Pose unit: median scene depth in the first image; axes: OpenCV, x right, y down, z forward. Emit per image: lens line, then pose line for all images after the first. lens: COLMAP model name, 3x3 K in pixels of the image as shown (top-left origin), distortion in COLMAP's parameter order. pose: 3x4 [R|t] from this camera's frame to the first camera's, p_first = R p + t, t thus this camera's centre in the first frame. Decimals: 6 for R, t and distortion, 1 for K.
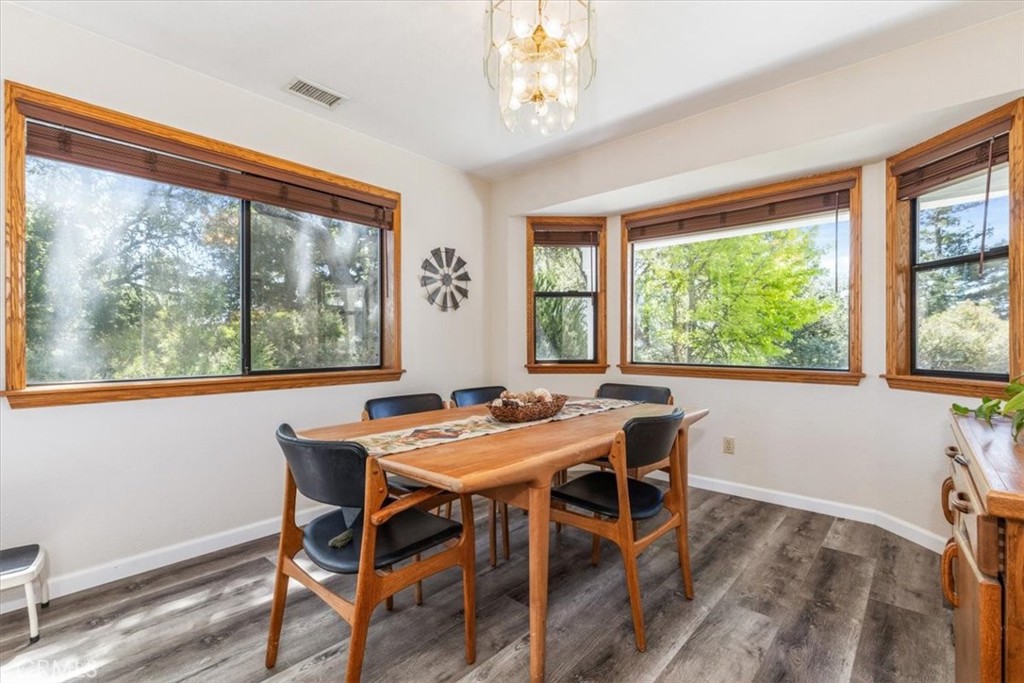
lens RADIAL K [[466.8, 0, 506.2], [0, 466.8, 341.5], [0, 0, 1]] dist [0.001418, -0.000960]
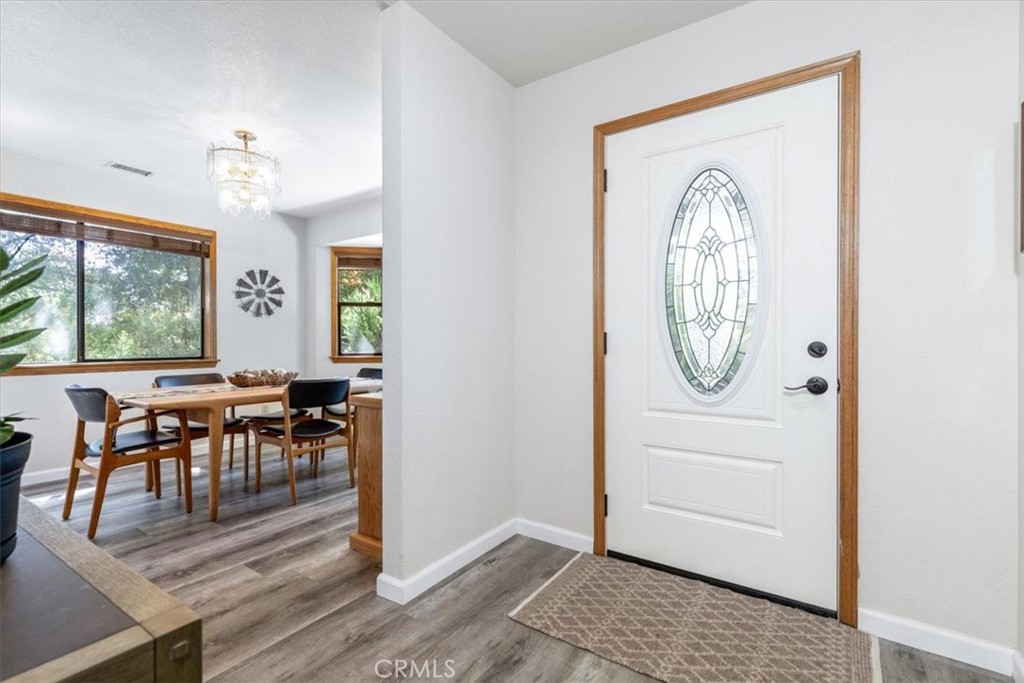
lens RADIAL K [[466.8, 0, 517.9], [0, 466.8, 344.1], [0, 0, 1]] dist [0.001418, -0.000960]
pose [[0.990336, 0.000223, 0.138690, 0.428375], [-0.001503, 0.999957, 0.009123, 0.001259], [-0.138682, -0.009243, 0.990294, -0.452153]]
